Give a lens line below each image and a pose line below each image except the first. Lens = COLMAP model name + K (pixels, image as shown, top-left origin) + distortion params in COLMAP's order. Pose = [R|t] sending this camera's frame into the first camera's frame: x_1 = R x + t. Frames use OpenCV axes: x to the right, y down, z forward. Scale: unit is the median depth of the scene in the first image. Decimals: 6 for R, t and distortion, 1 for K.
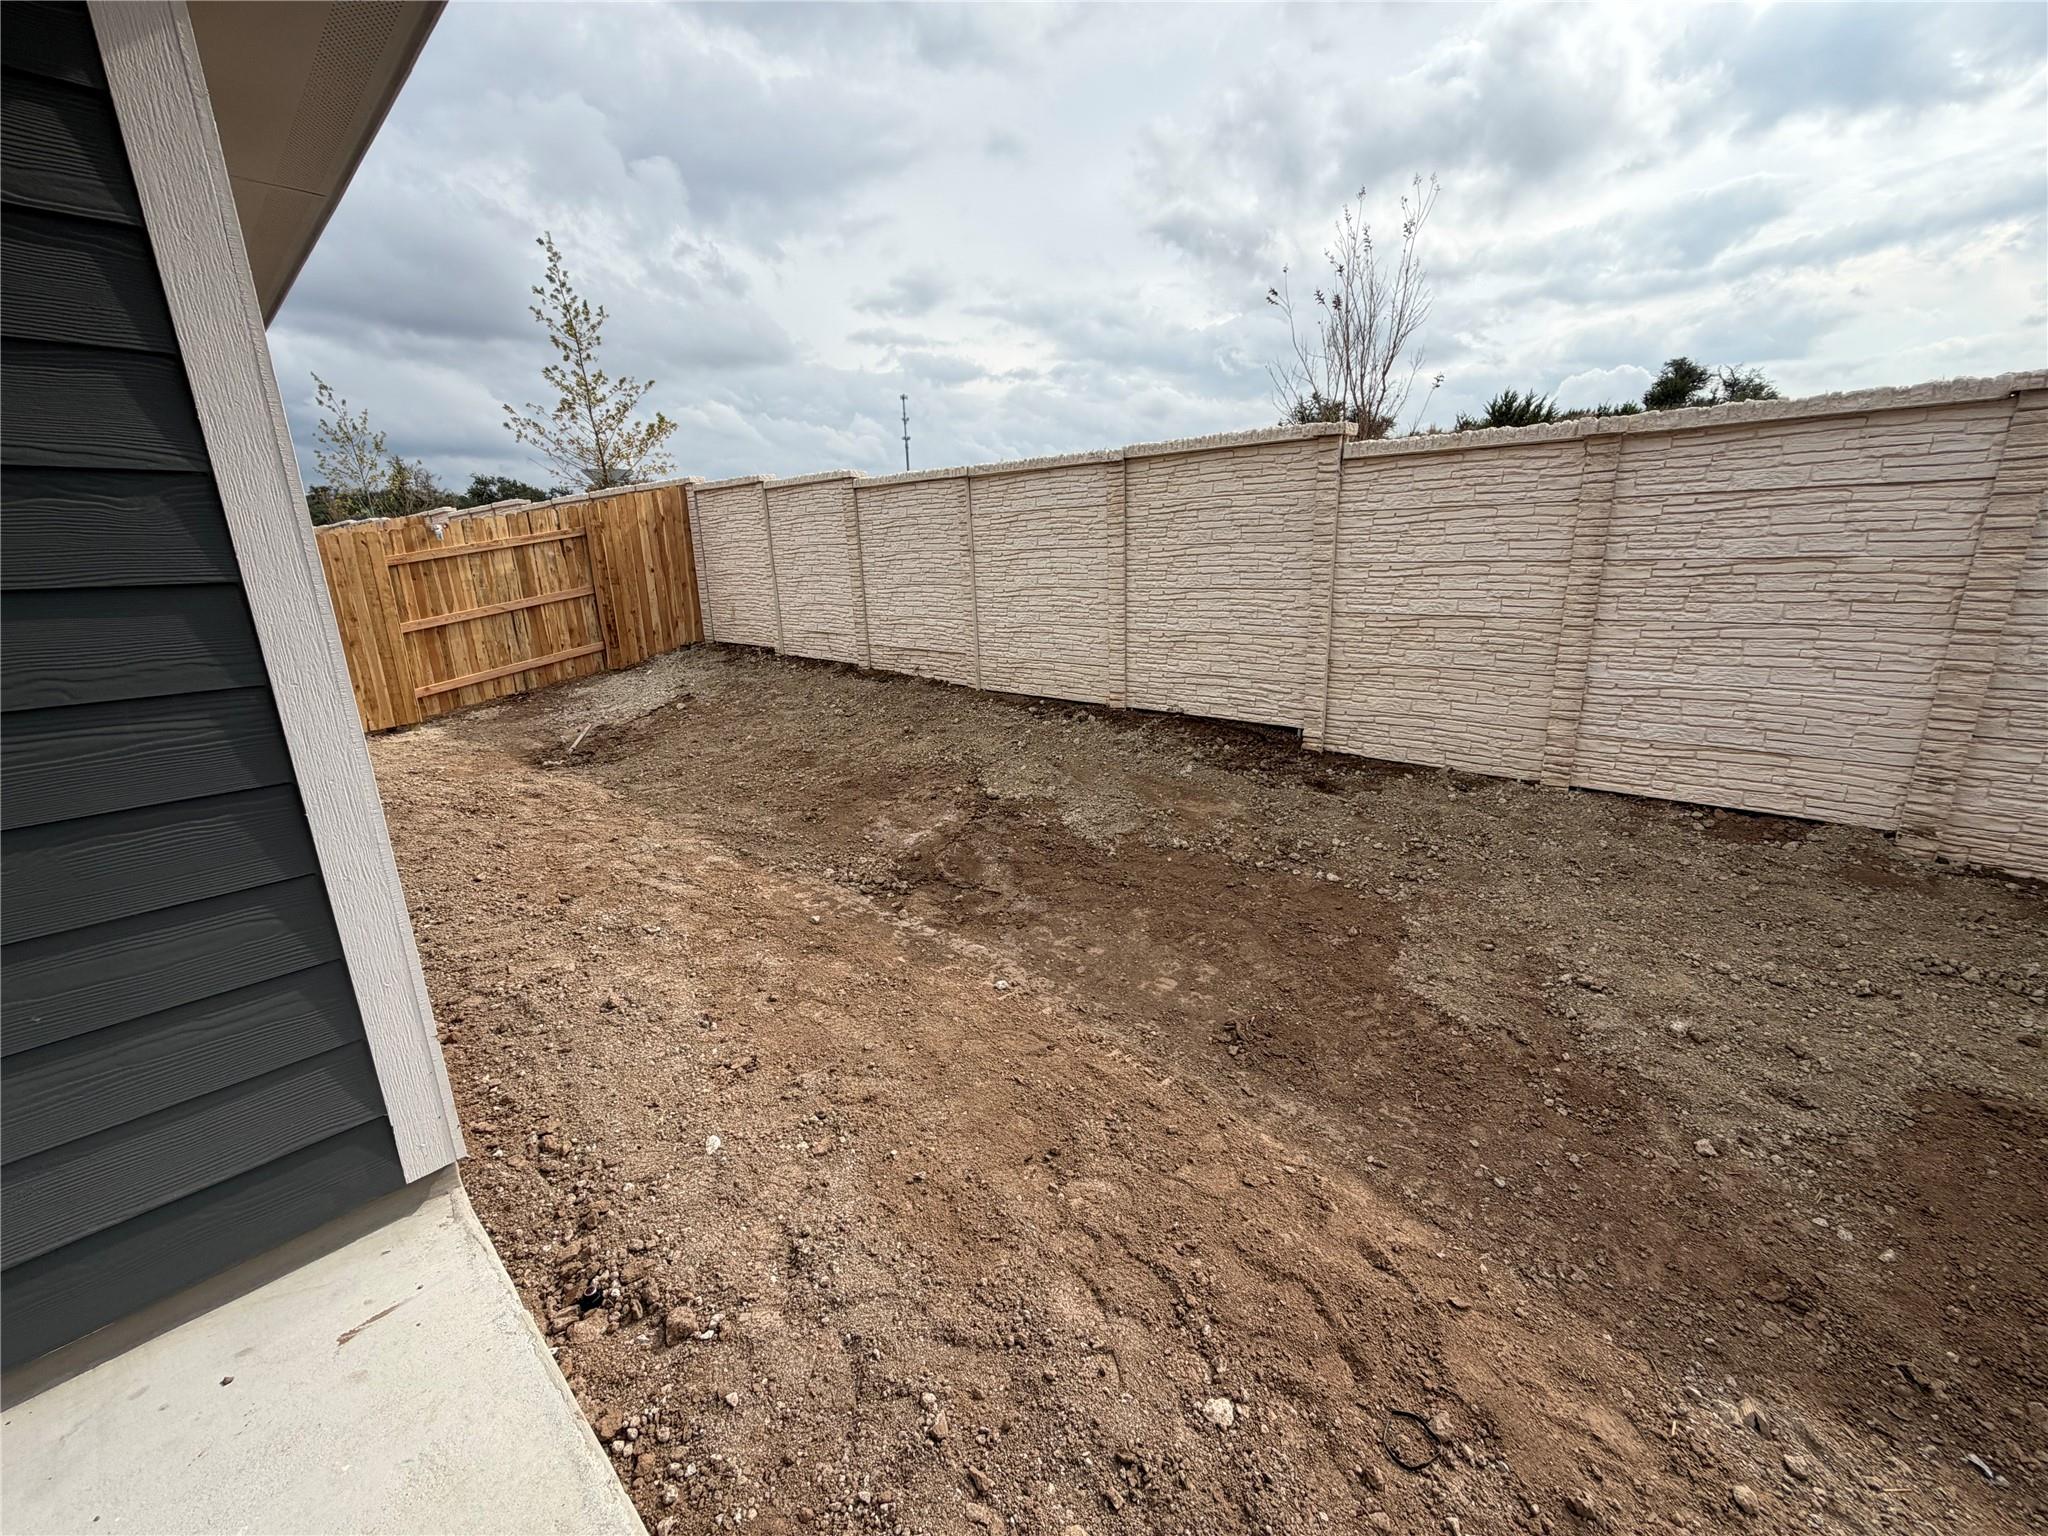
lens RADIAL K [[816.1, 0, 1018.3], [0, 816.1, 766.1], [0, 0, 1]] dist [0.000238, 0.000001]
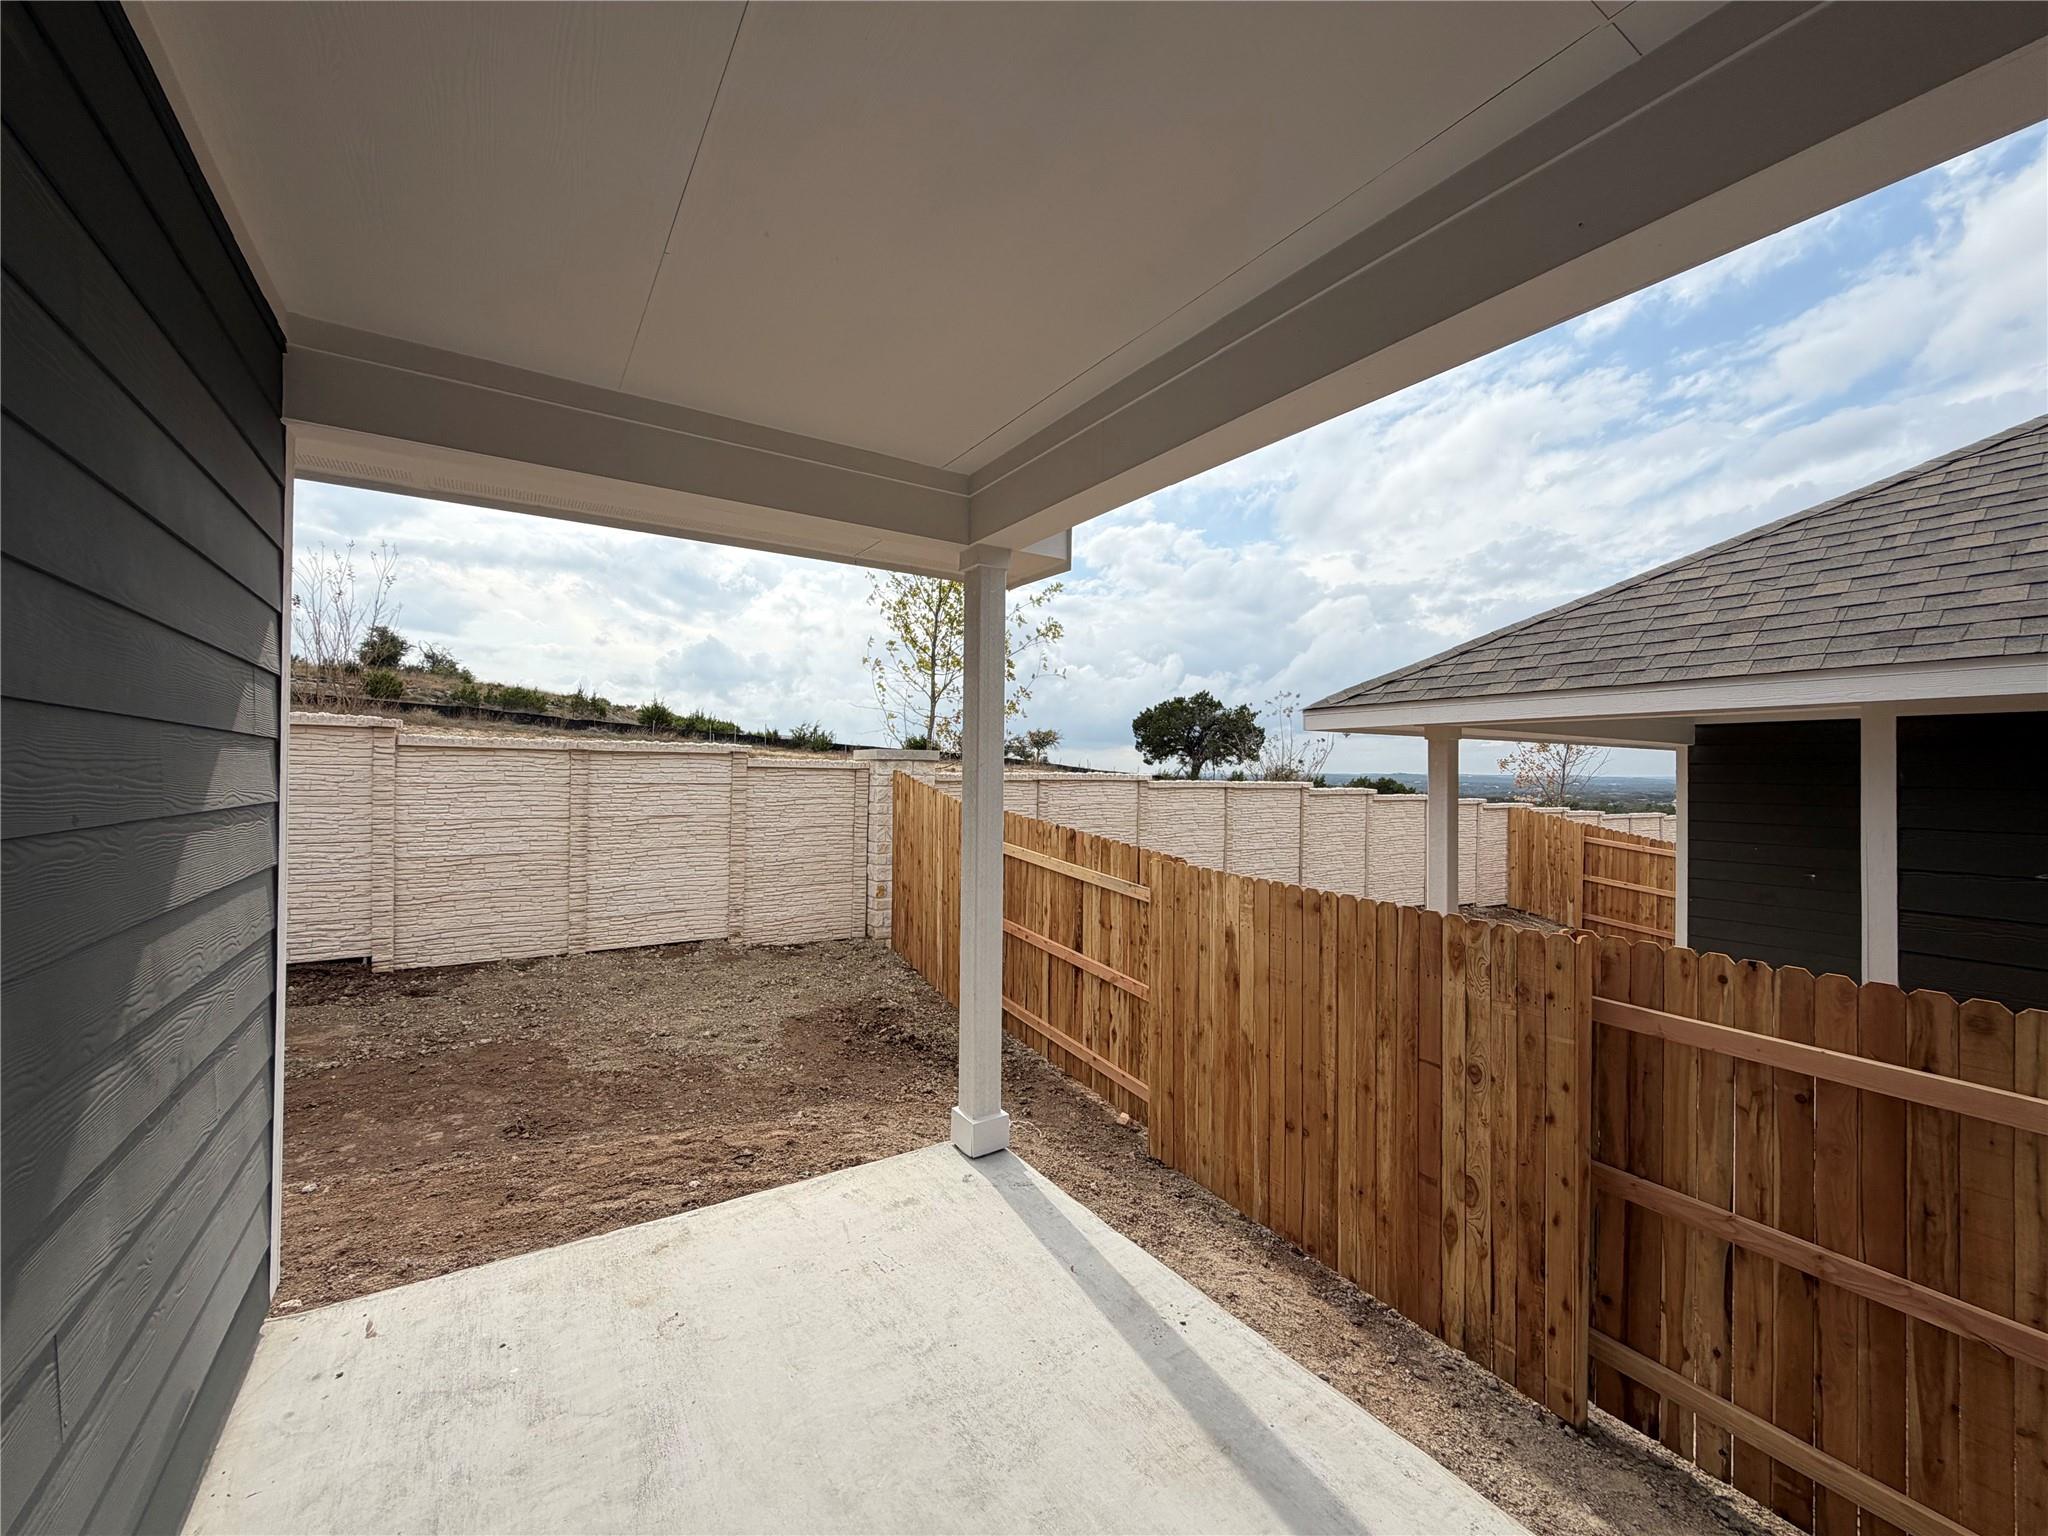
lens RADIAL K [[816.1, 0, 1018.2], [0, 816.1, 767.7], [0, 0, 1]] dist [0.000238, 0.000001]
pose [[0.239108, 0.041953, 0.970086, -0.719126], [0.233881, 0.967163, -0.099474, 0.033409], [-0.942405, 0.250670, 0.221444, -0.269083]]
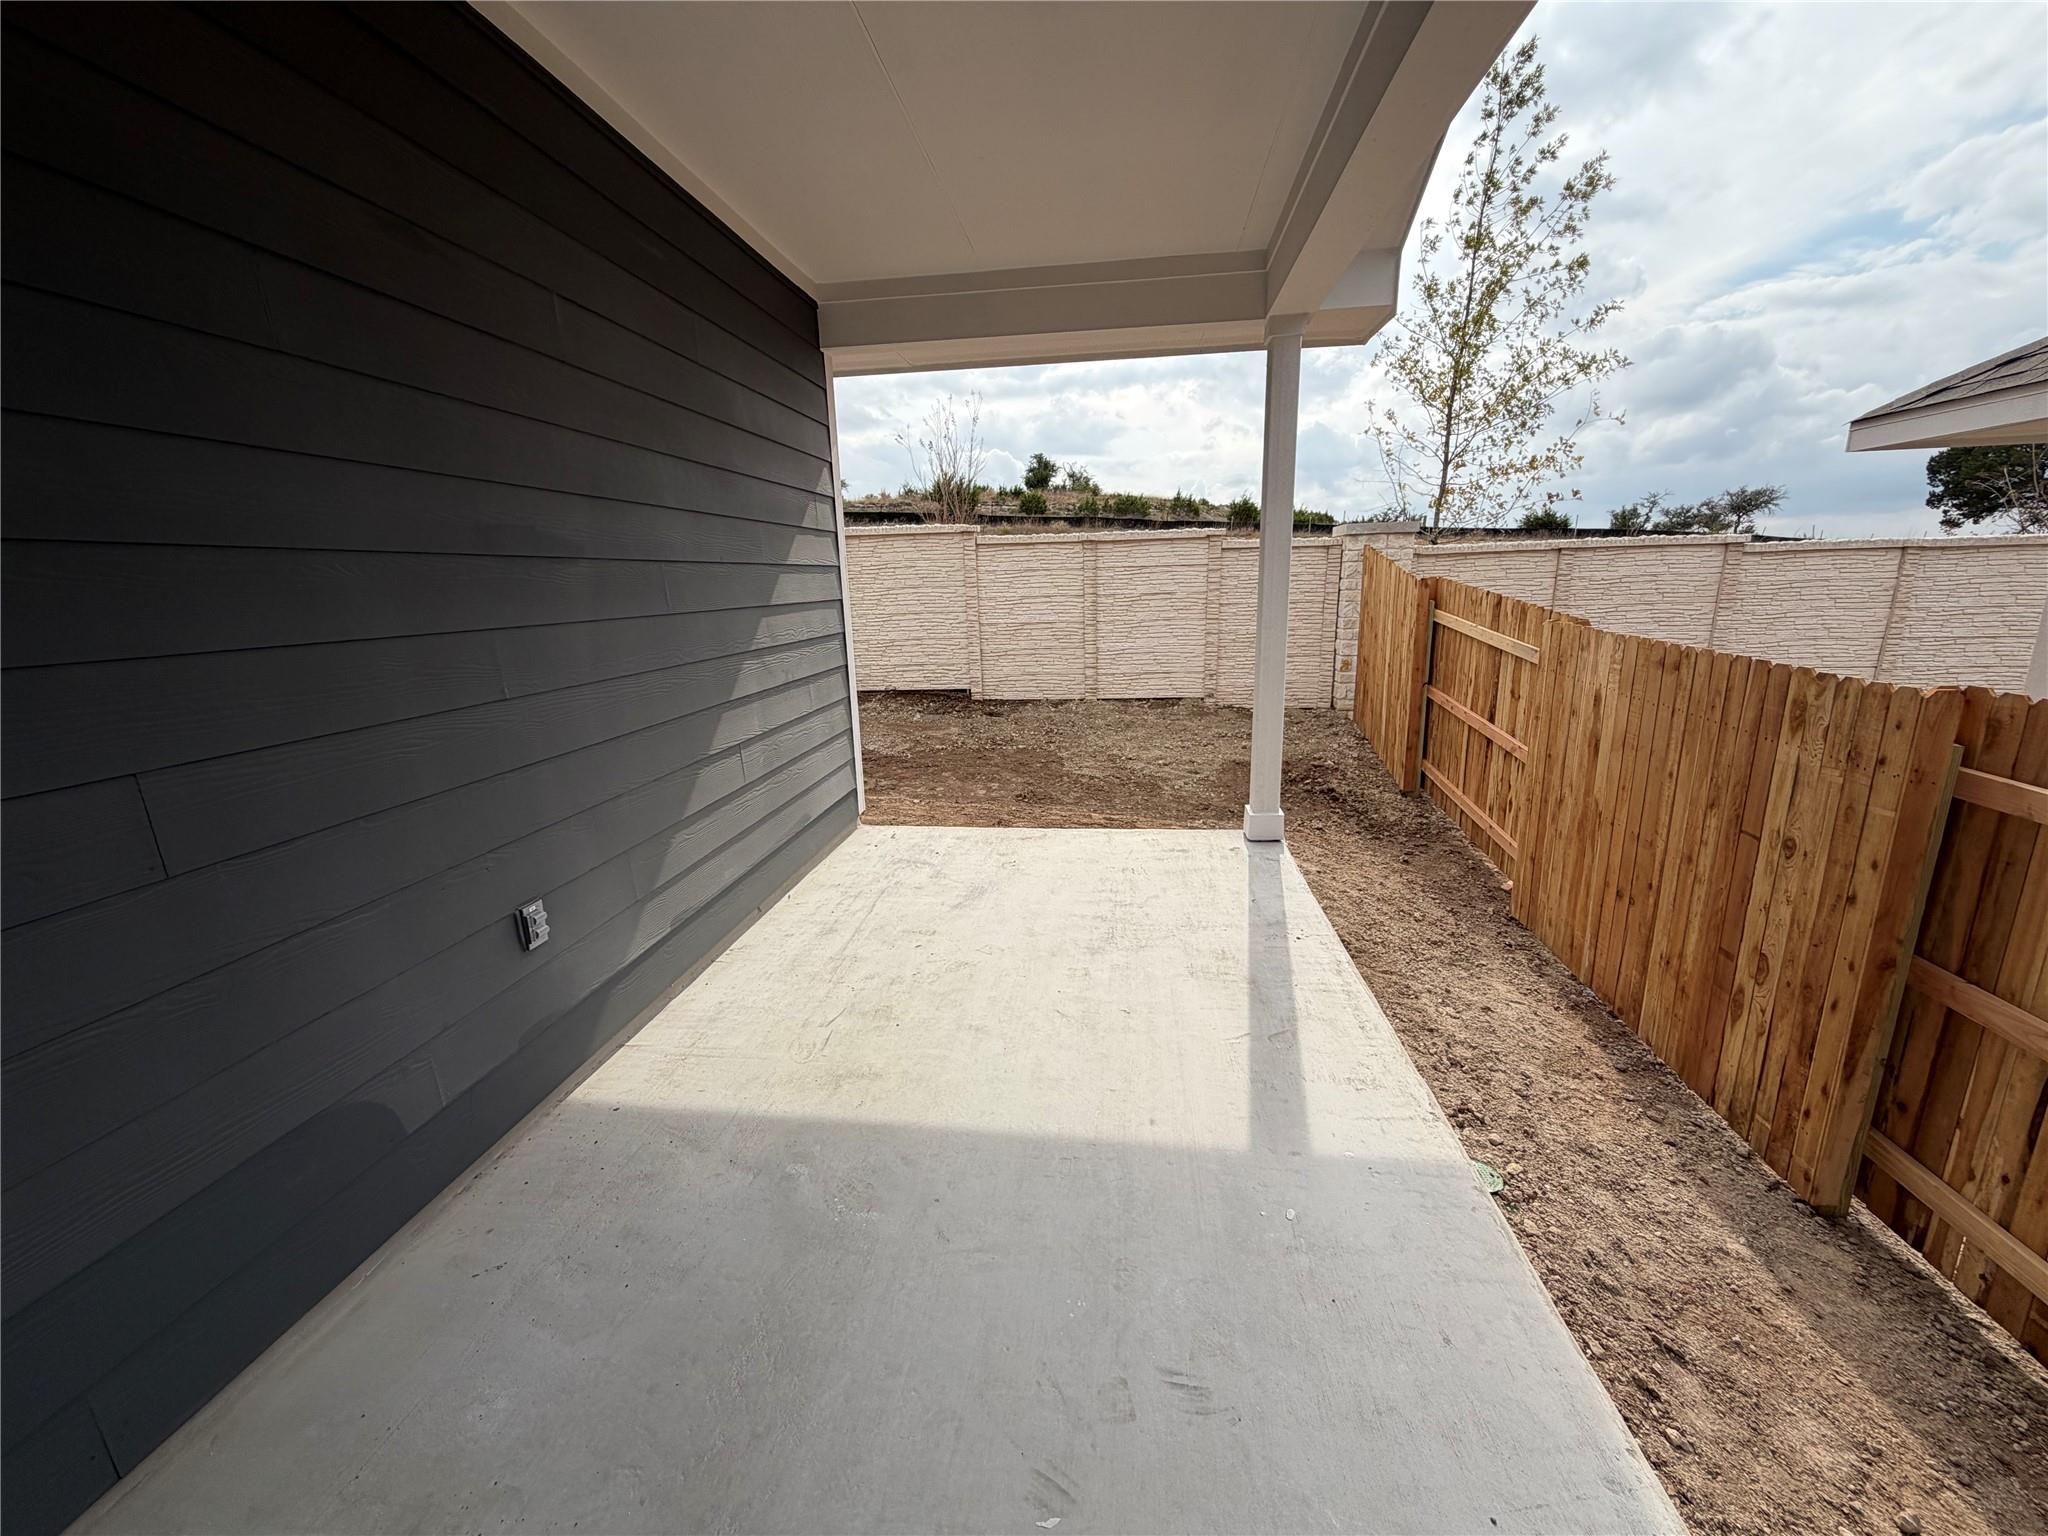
lens RADIAL K [[816.1, 0, 1021.2], [0, 816.1, 768.7], [0, 0, 1]] dist [0.000238, 0.000001]
pose [[0.808982, -0.126760, 0.574003, -0.753827], [0.154732, 0.987956, 0.000101, 0.177578], [-0.567103, 0.088735, 0.818853, -0.641161]]
